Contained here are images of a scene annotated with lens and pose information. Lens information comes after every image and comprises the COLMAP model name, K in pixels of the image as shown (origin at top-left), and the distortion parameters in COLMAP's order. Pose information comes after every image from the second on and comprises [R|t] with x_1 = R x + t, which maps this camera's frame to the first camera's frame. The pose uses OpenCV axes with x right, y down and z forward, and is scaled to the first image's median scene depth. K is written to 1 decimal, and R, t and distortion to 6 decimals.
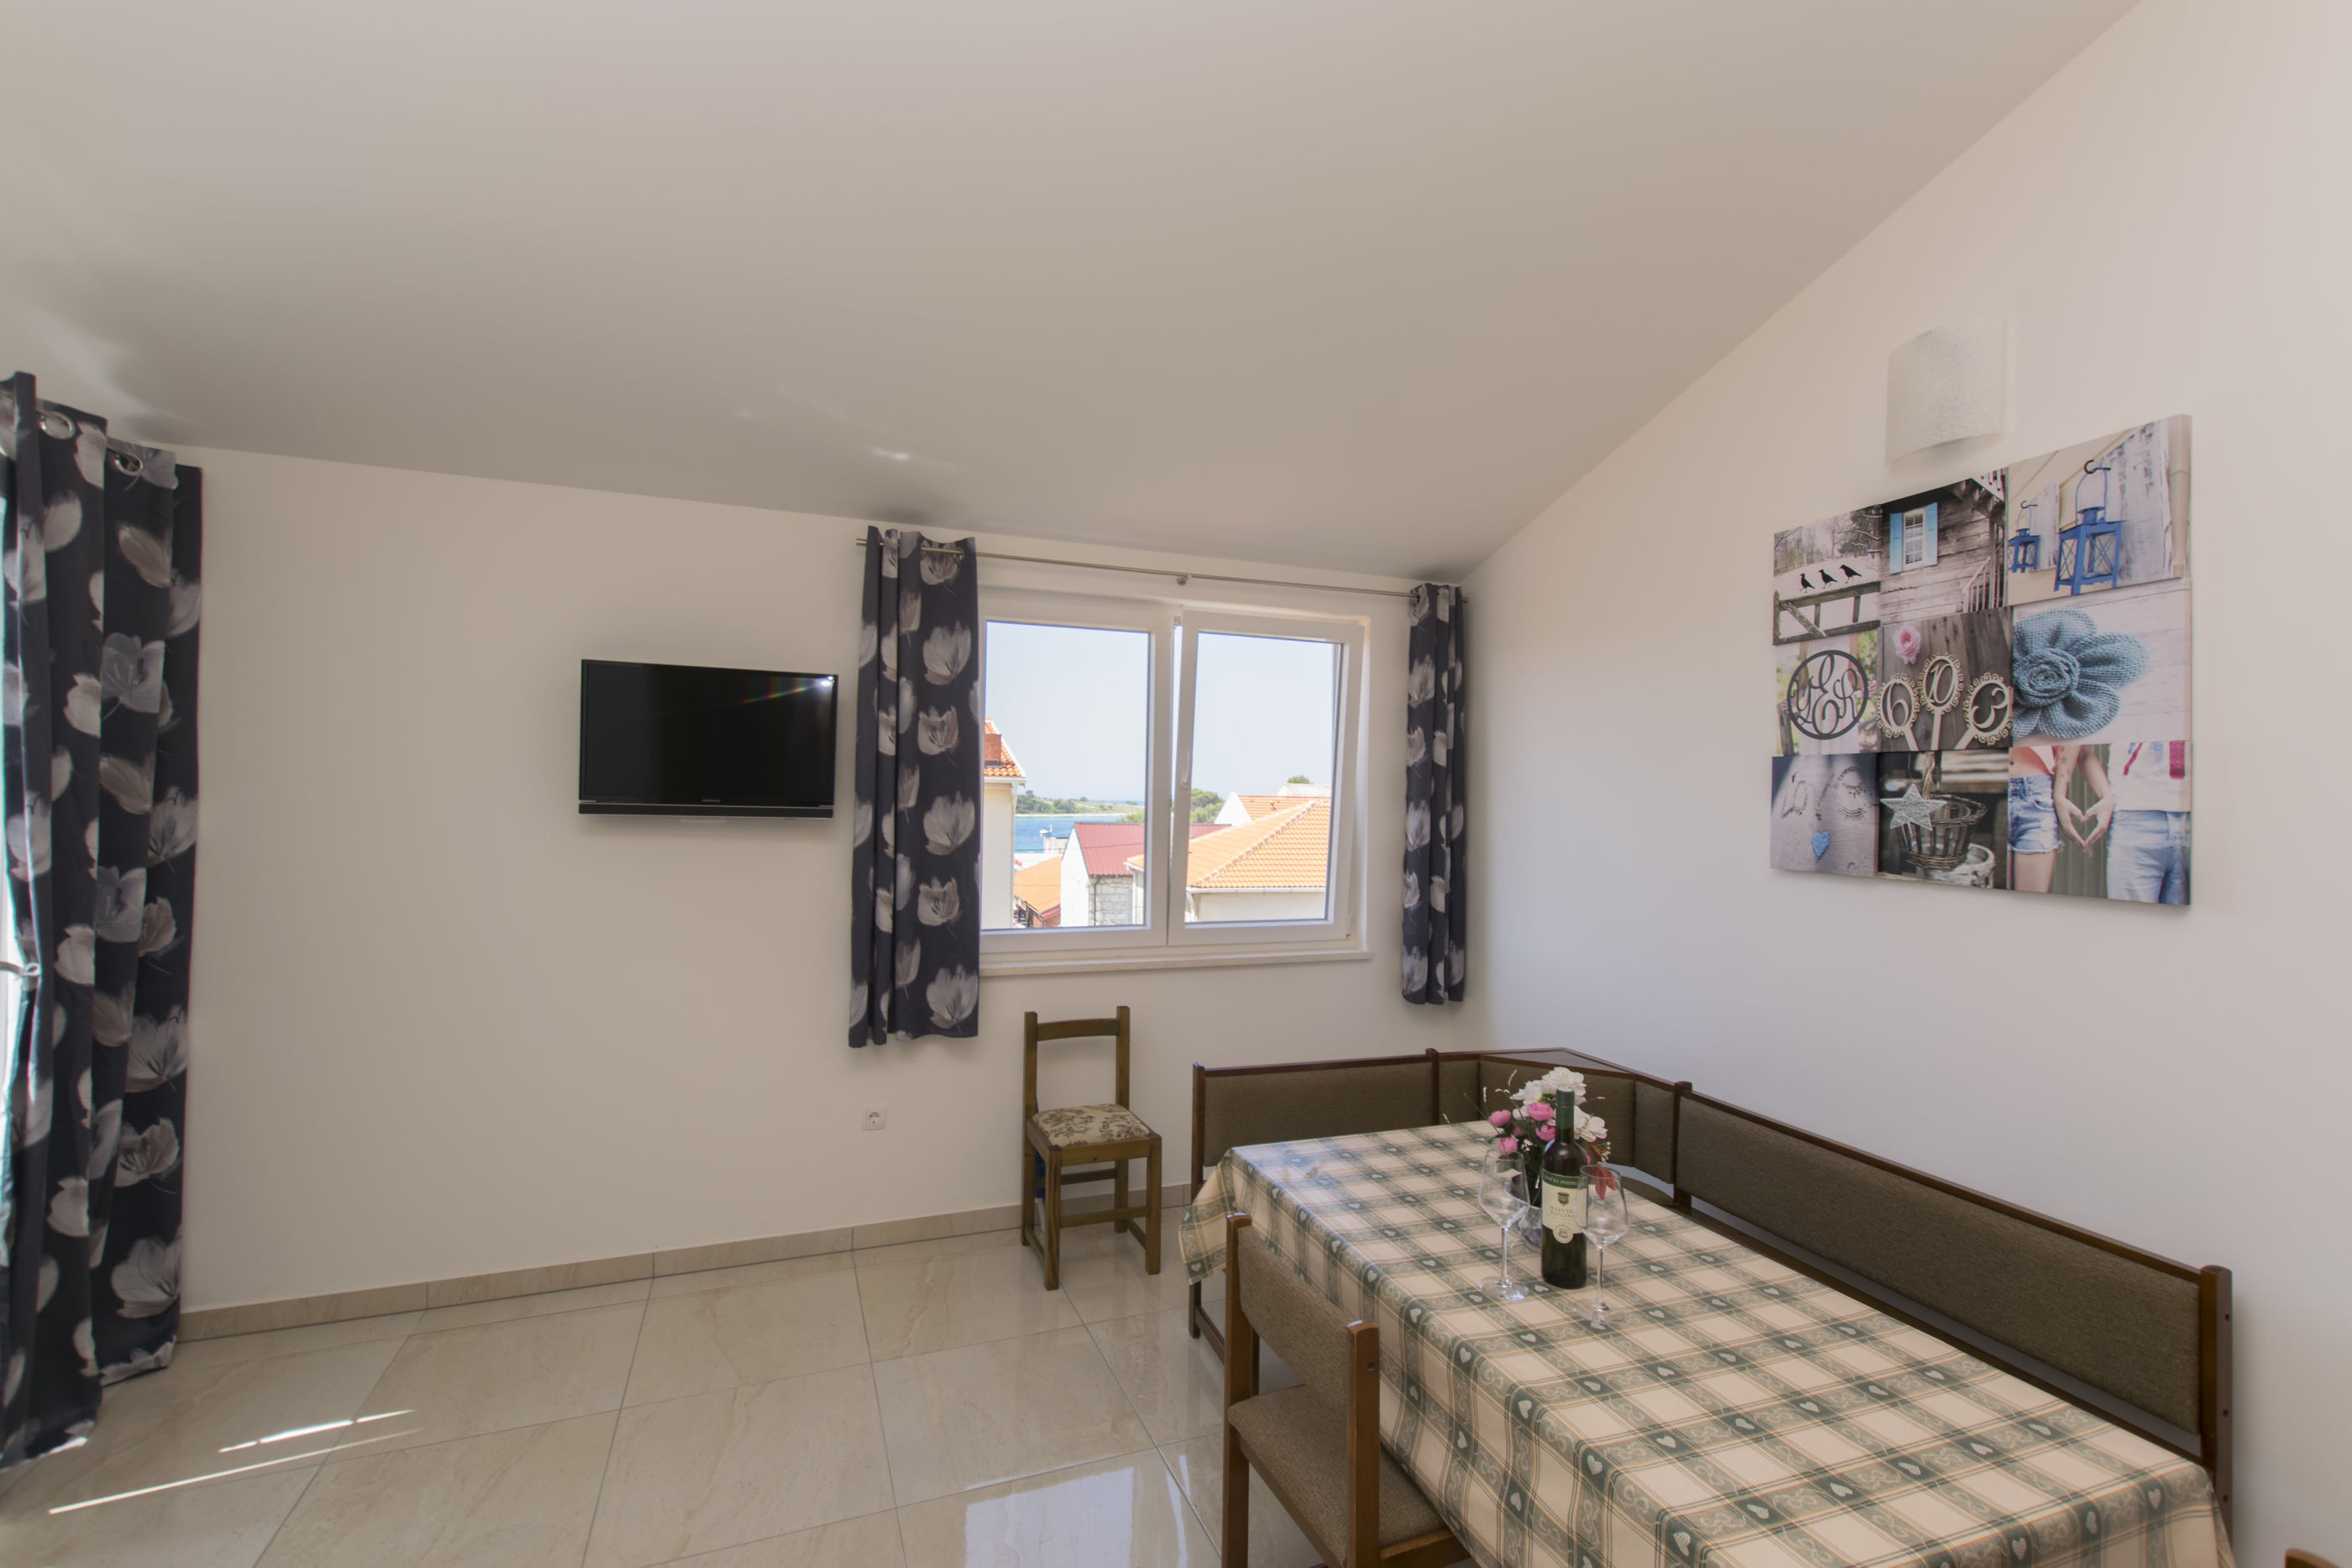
lens RADIAL K [[1012.6, 0, 1213.9], [0, 1012.6, 790.7], [0, 0, 1]] dist [-0.000888, -0.000013]
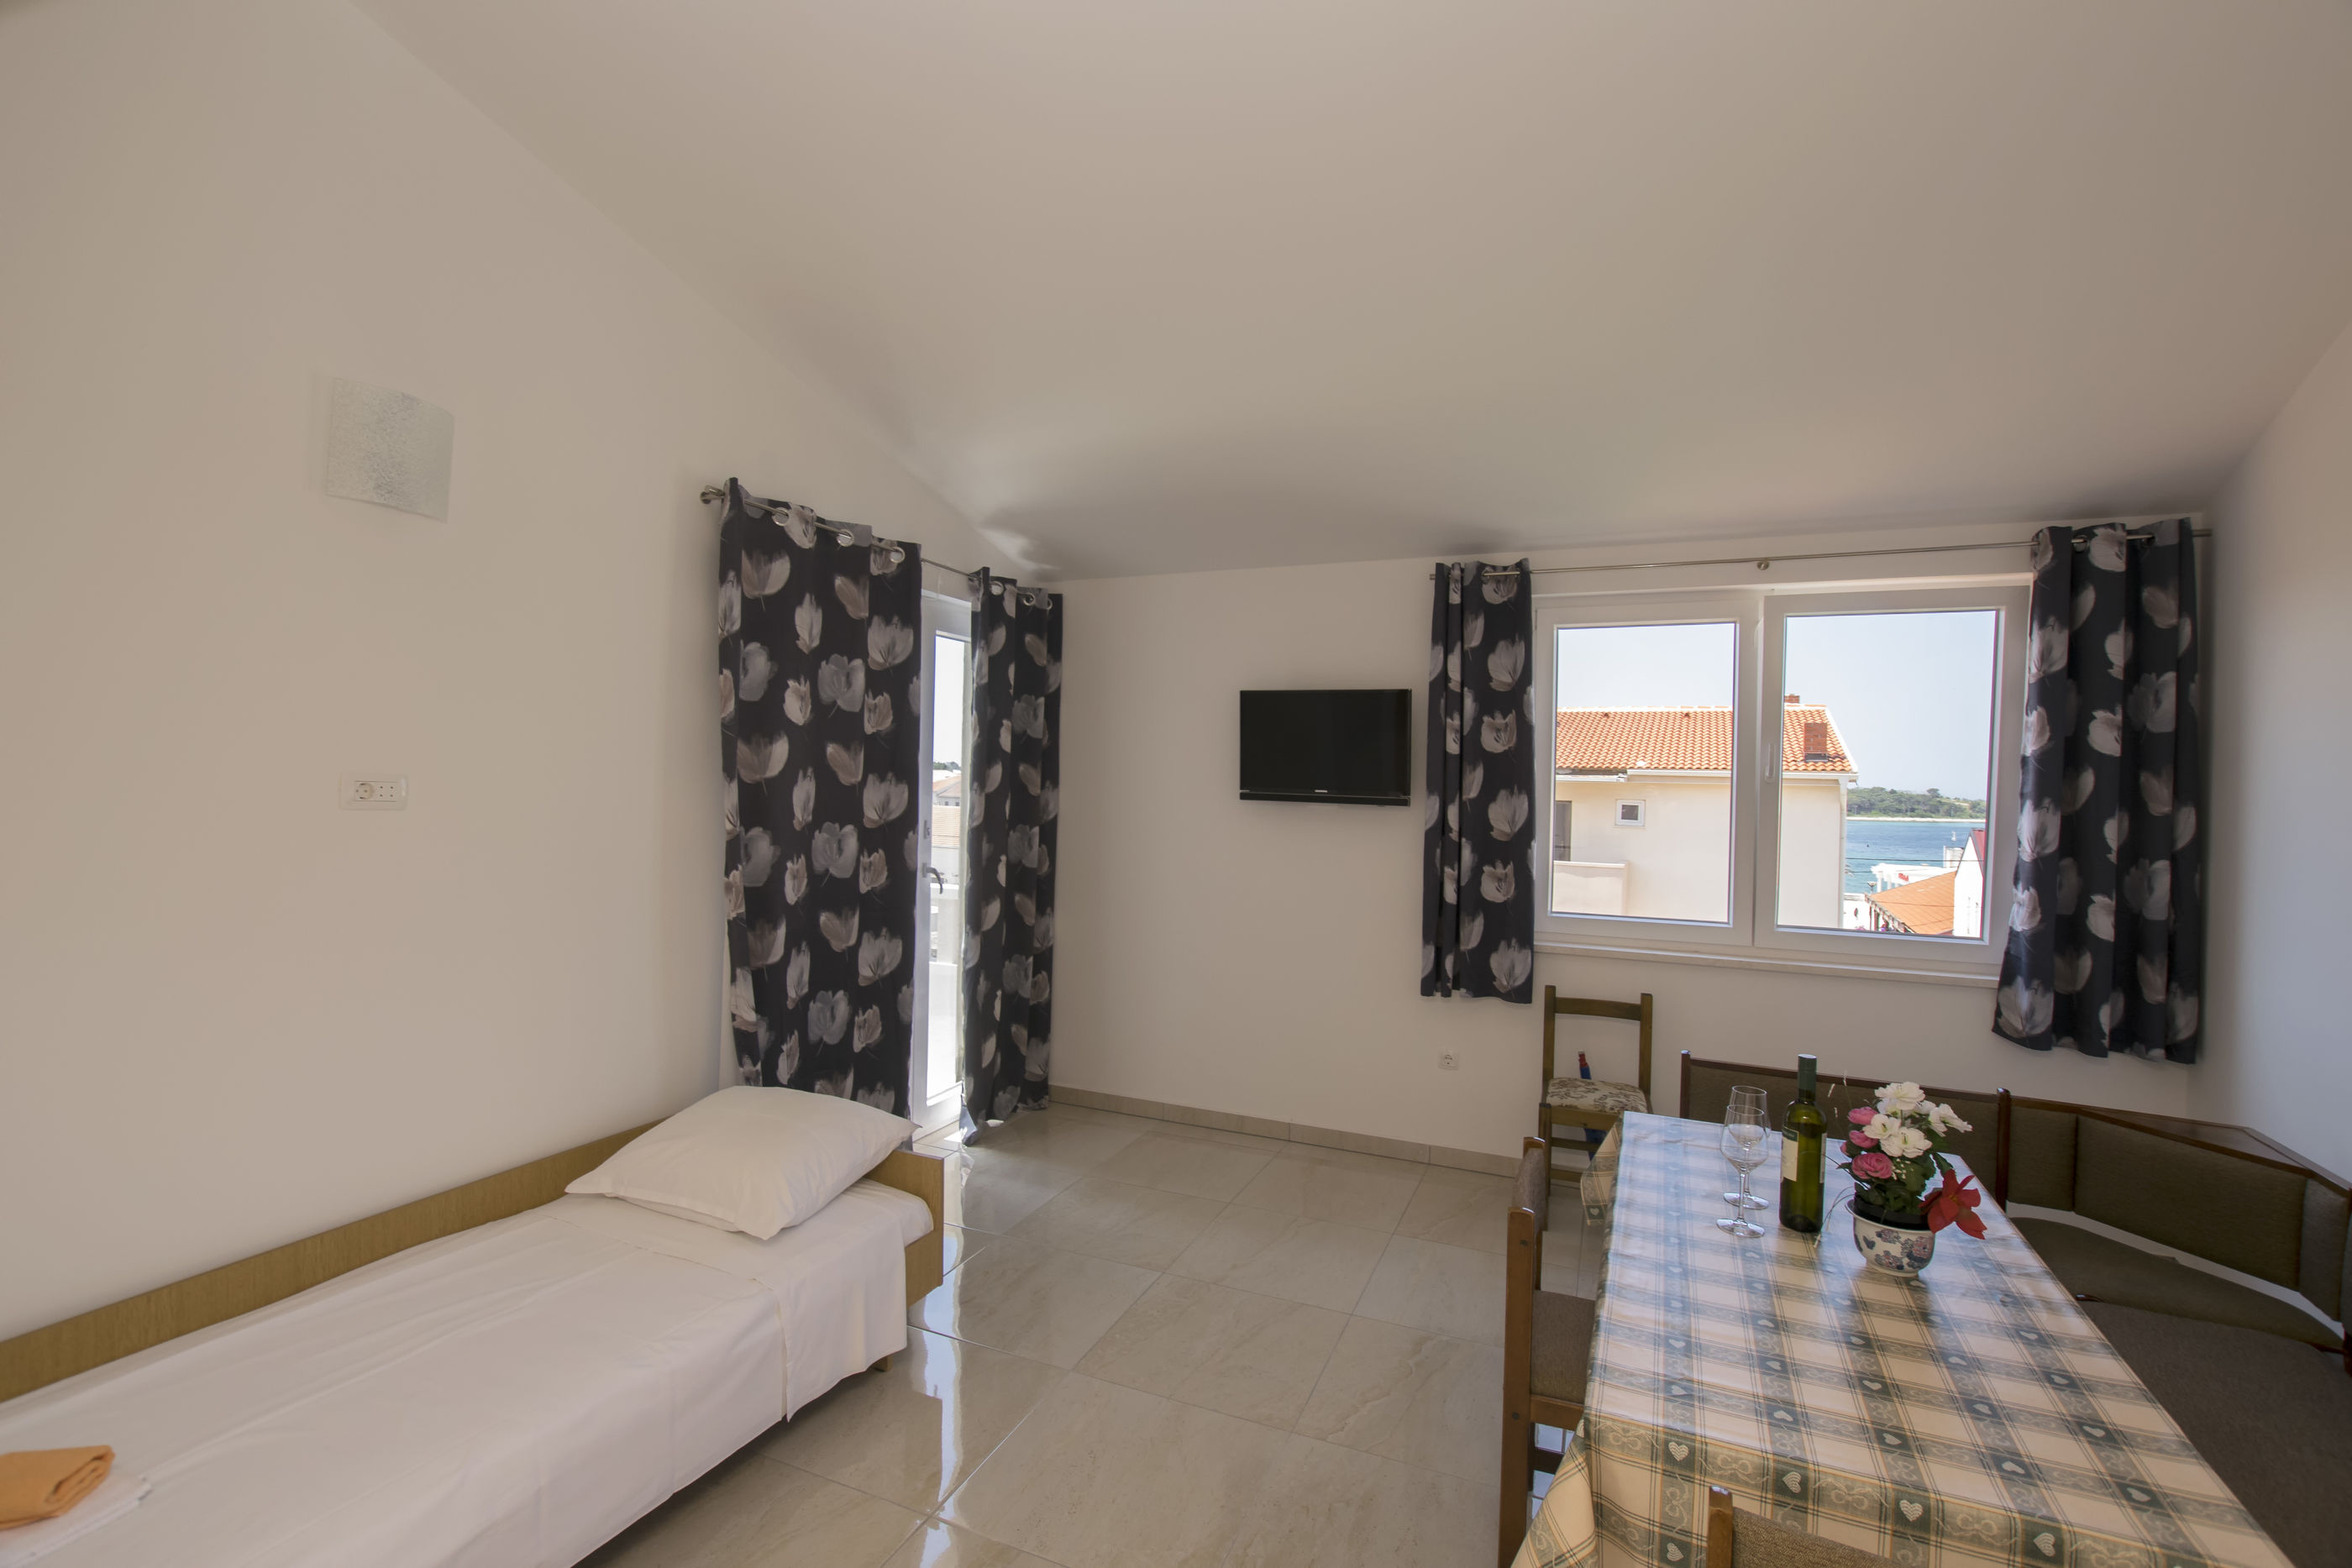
lens RADIAL K [[1012.6, 0, 1213.9], [0, 1012.6, 790.7], [0, 0, 1]] dist [-0.000888, -0.000013]
pose [[0.726708, 0.006648, -0.686914, 0.504097], [-0.003910, 0.999977, 0.005542, 0.004097], [0.686935, -0.001341, 0.726717, -0.089498]]
